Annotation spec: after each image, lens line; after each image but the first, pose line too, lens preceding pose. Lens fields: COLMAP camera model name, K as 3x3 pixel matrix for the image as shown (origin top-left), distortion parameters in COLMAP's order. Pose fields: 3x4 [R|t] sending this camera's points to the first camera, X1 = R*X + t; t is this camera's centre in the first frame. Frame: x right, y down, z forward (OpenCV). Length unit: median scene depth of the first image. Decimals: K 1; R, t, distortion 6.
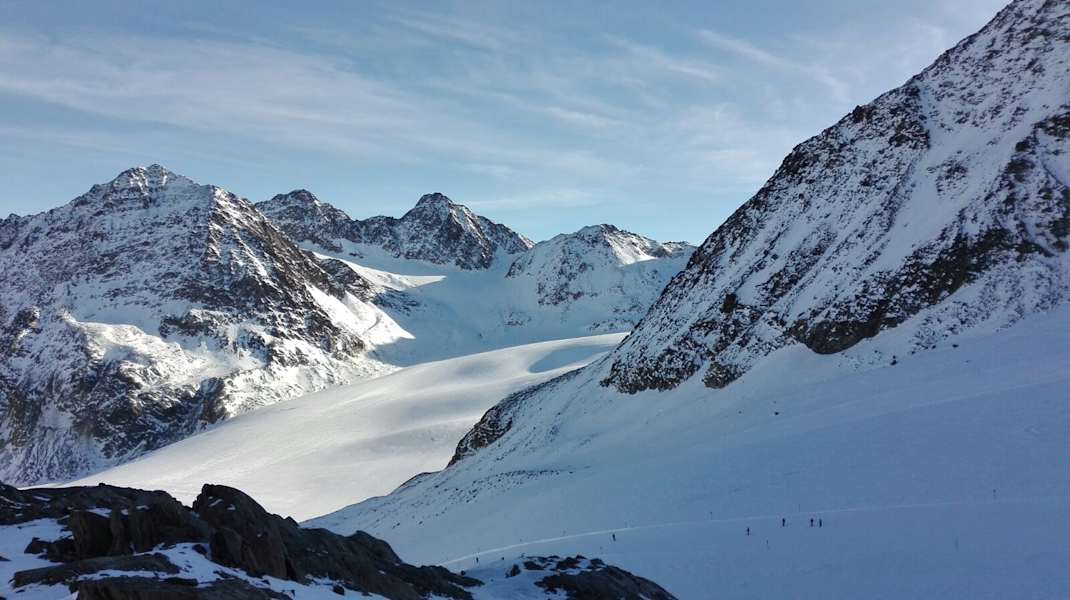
lens RADIAL K [[900.4, 0, 535.0], [0, 900.4, 300.0], [0, 0, 1]] dist [0.142332, -0.221585]
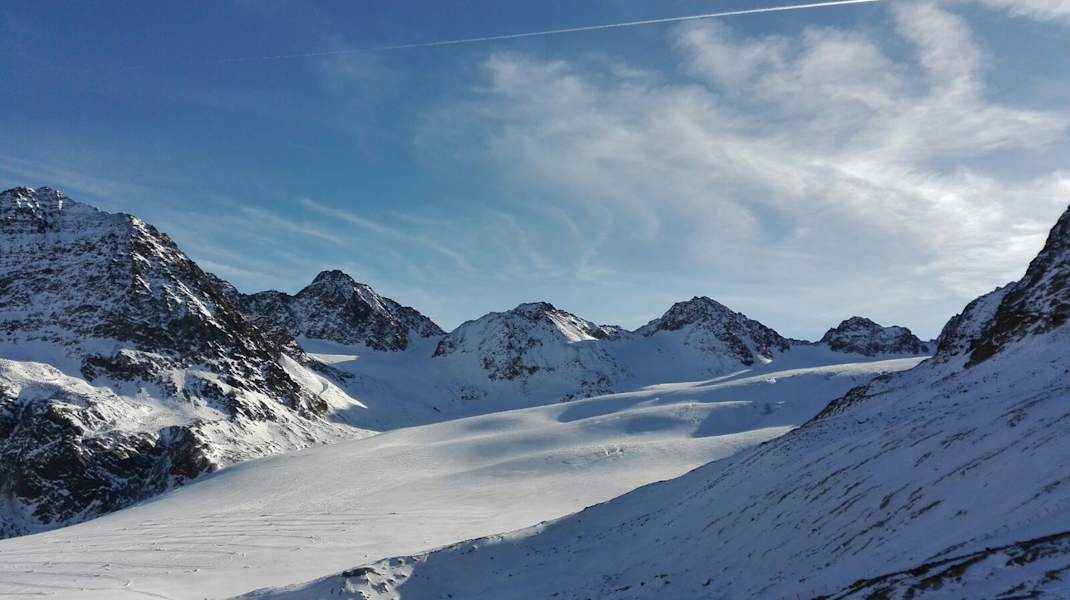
lens RADIAL K [[900.4, 0, 535.0], [0, 900.4, 300.0], [0, 0, 1]] dist [0.142332, -0.221585]
pose [[0.963455, 0.044105, 0.264215, -0.236781], [0.002320, 0.984941, -0.172875, 0.100796], [-0.267861, 0.167170, 0.948844, 0.156109]]
